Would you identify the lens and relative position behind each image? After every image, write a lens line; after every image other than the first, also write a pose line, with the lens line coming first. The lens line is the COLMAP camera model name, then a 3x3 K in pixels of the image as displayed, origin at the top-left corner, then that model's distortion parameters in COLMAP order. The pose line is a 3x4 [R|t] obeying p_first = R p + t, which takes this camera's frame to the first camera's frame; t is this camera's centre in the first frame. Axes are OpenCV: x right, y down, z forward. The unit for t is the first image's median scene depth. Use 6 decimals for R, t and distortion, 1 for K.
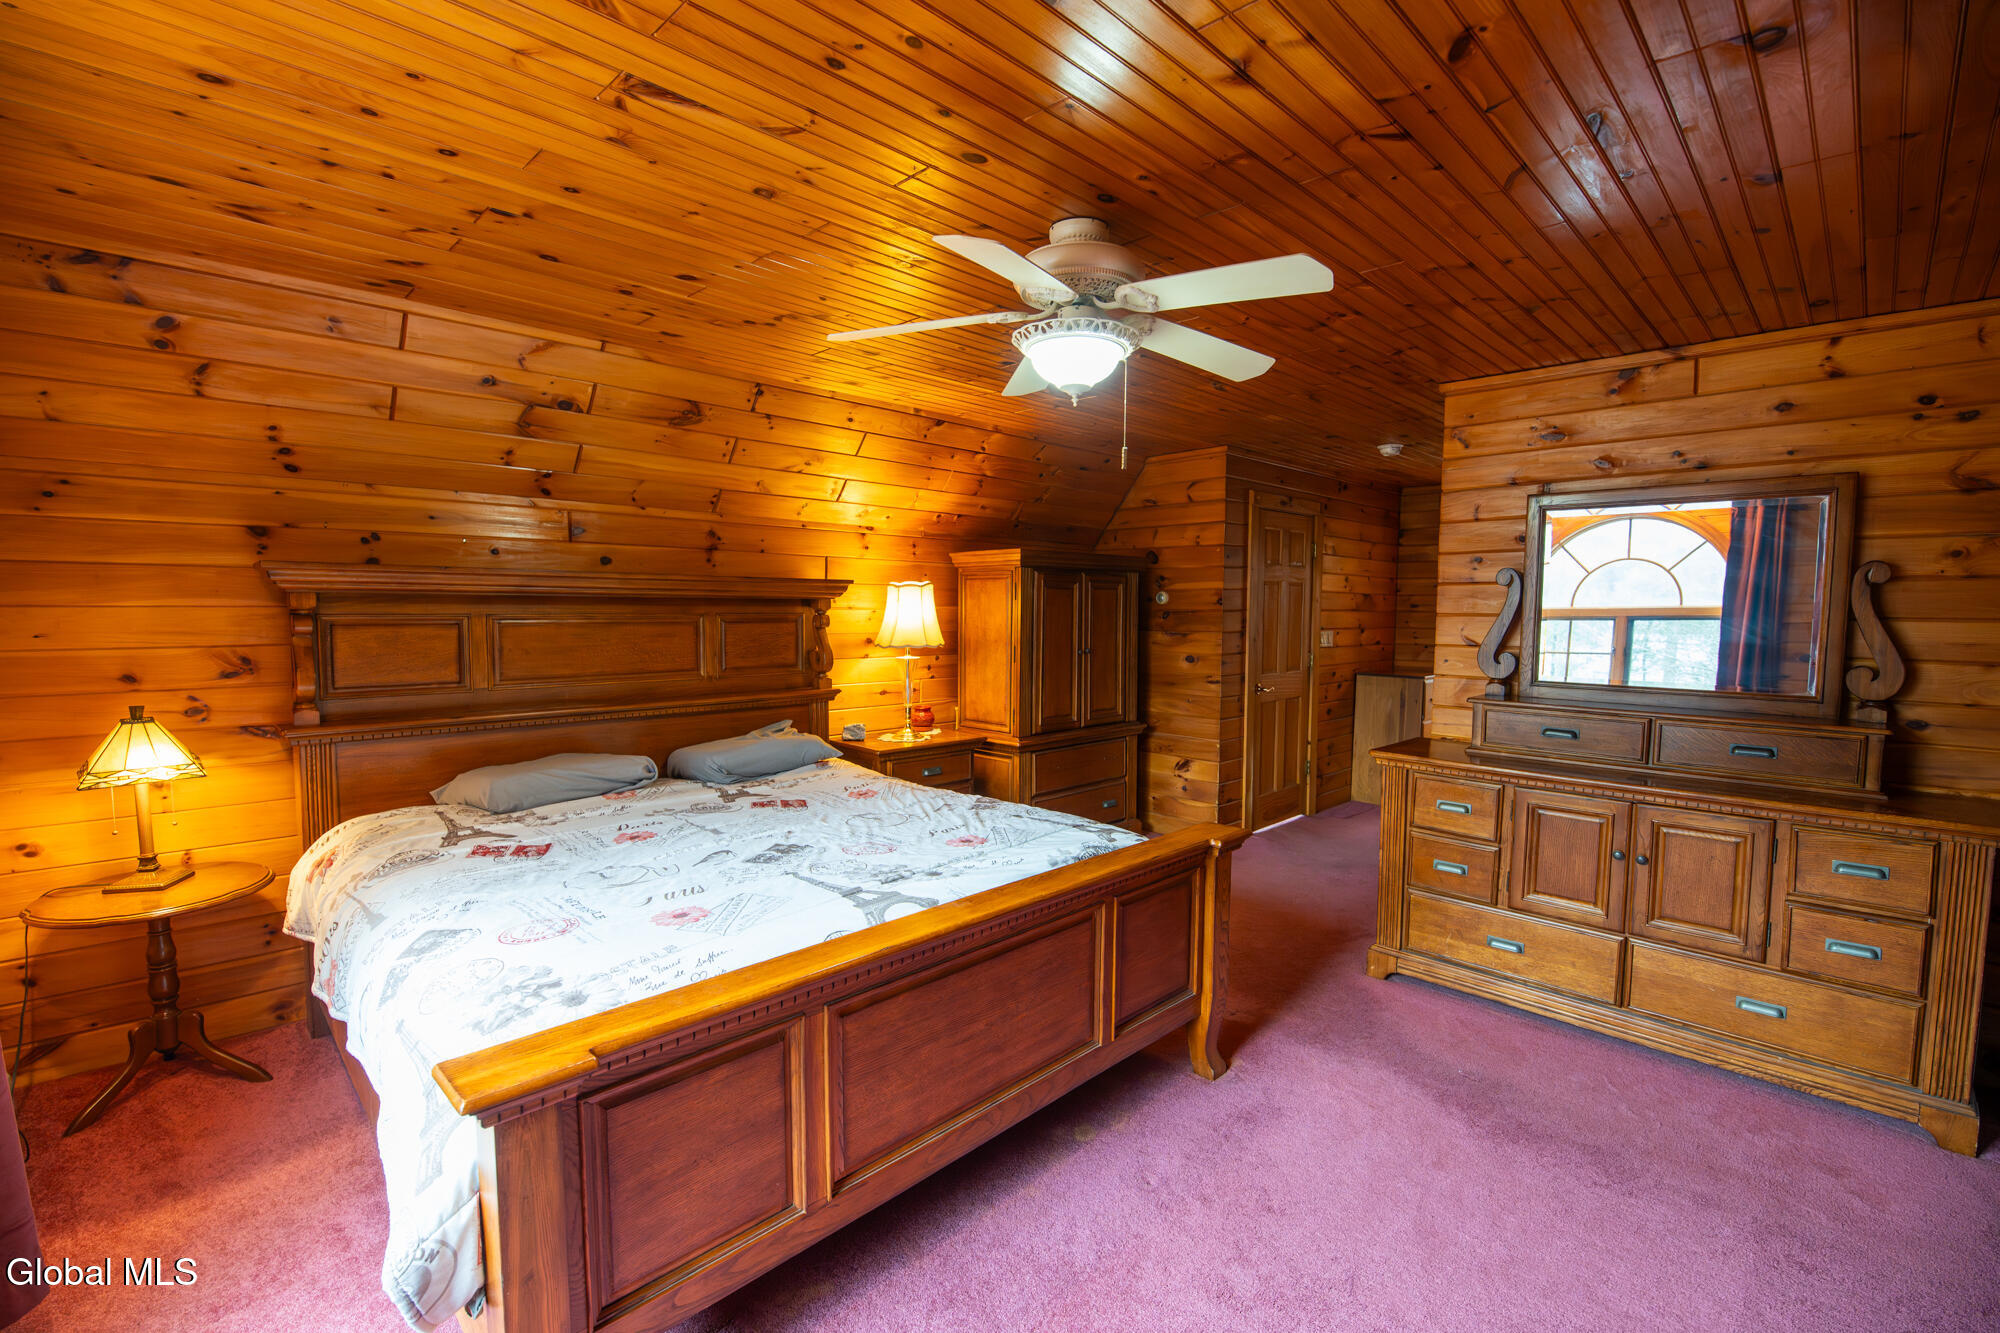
lens RADIAL K [[883.0, 0, 999.5], [0, 883.0, 671.0], [0, 0, 1]] dist [-0.015364, -0.004471]
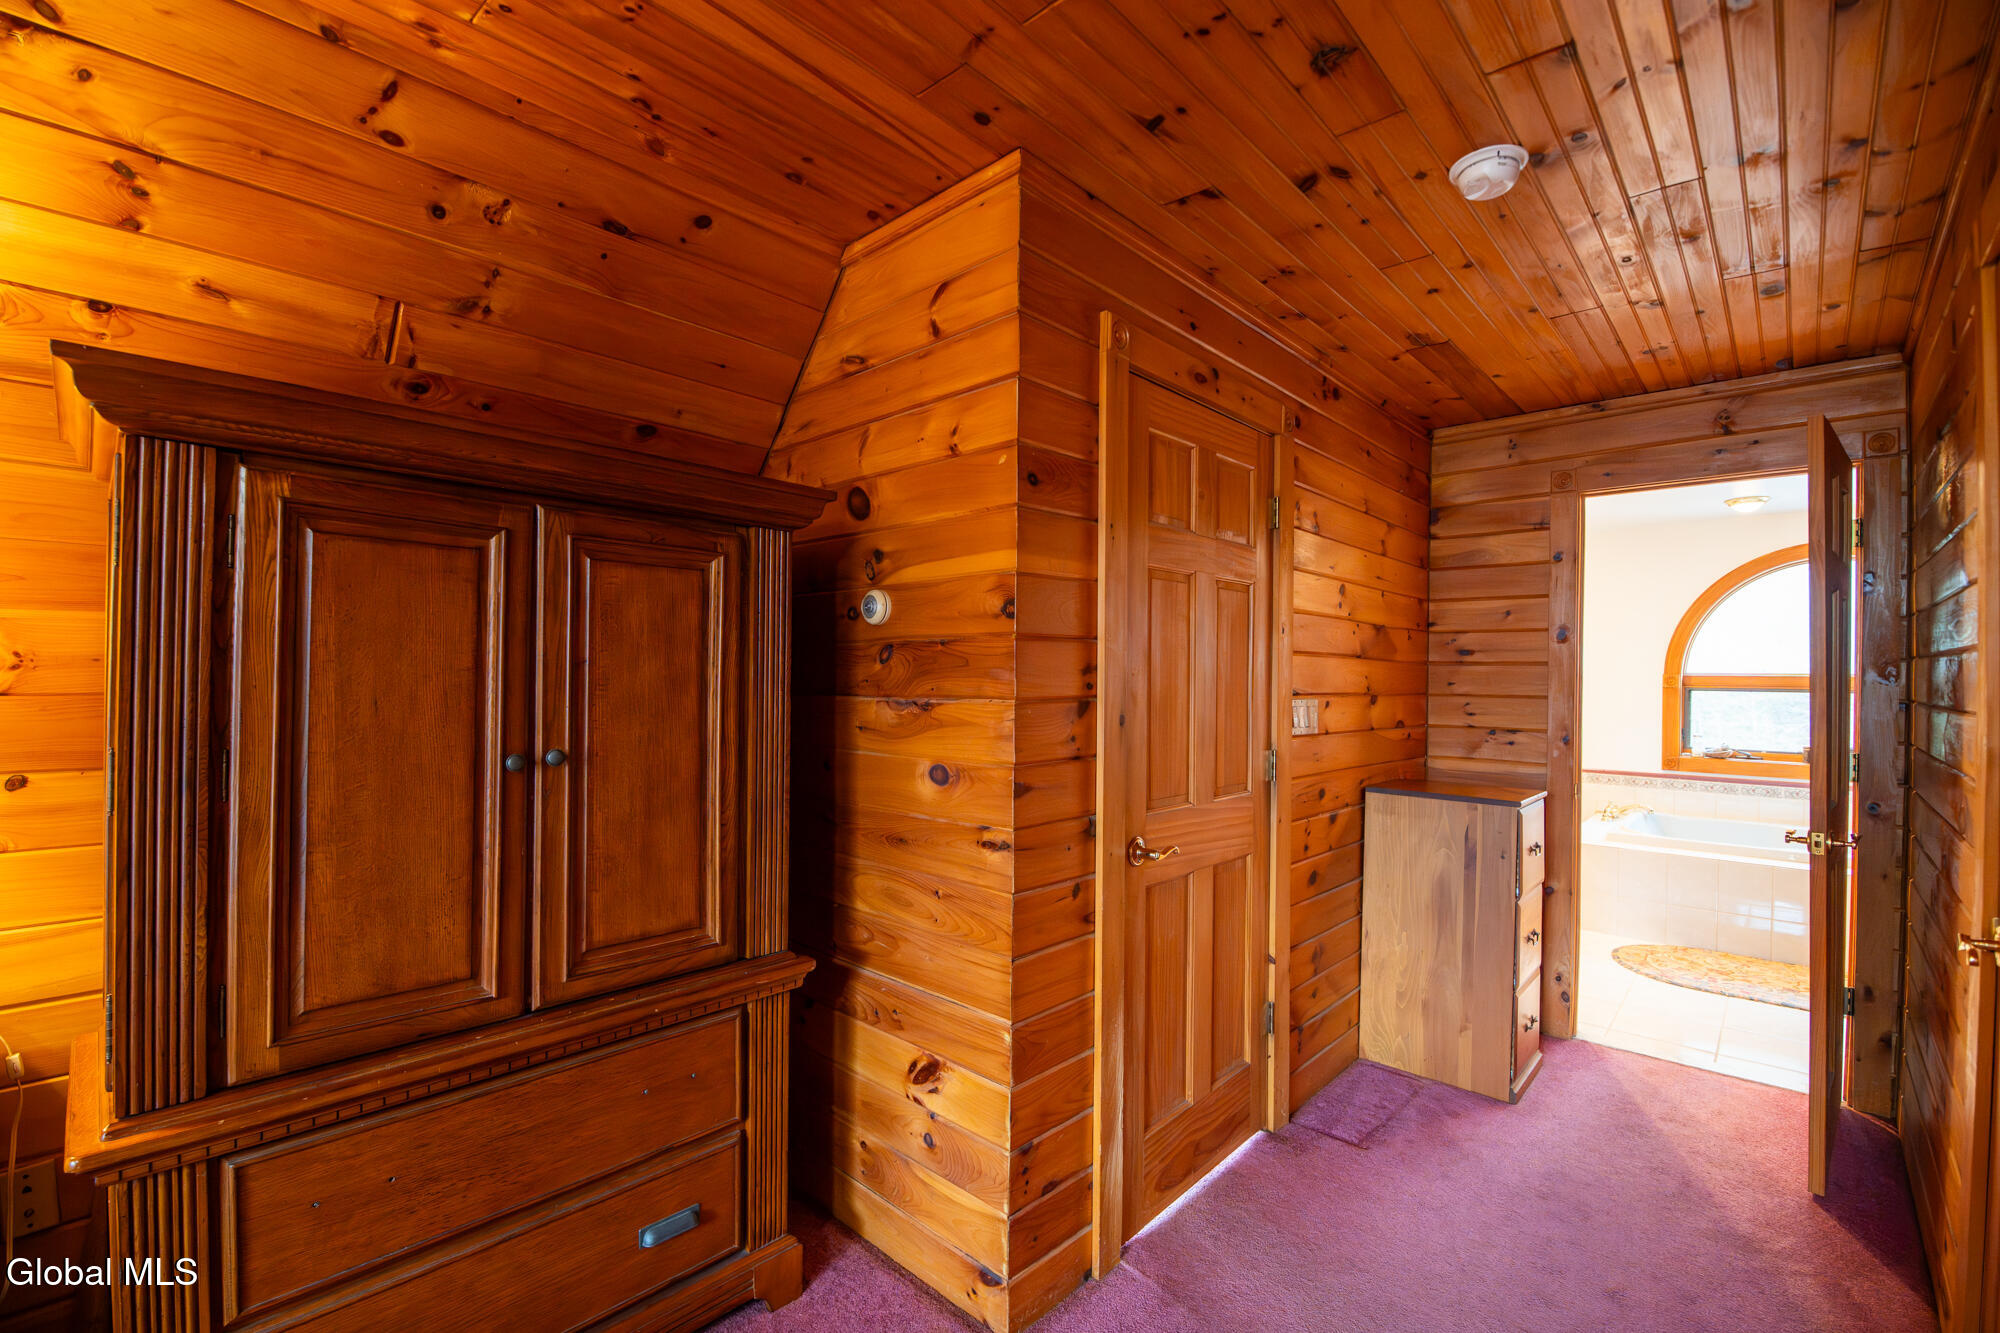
lens RADIAL K [[883.0, 0, 1001.3], [0, 883.0, 674.3], [0, 0, 1]] dist [-0.015364, -0.004471]
pose [[0.998675, 0.006336, 0.051067, 0.220458], [-0.002408, 0.997057, -0.076628, -0.026427], [-0.051403, 0.076404, 0.995751, 0.635238]]
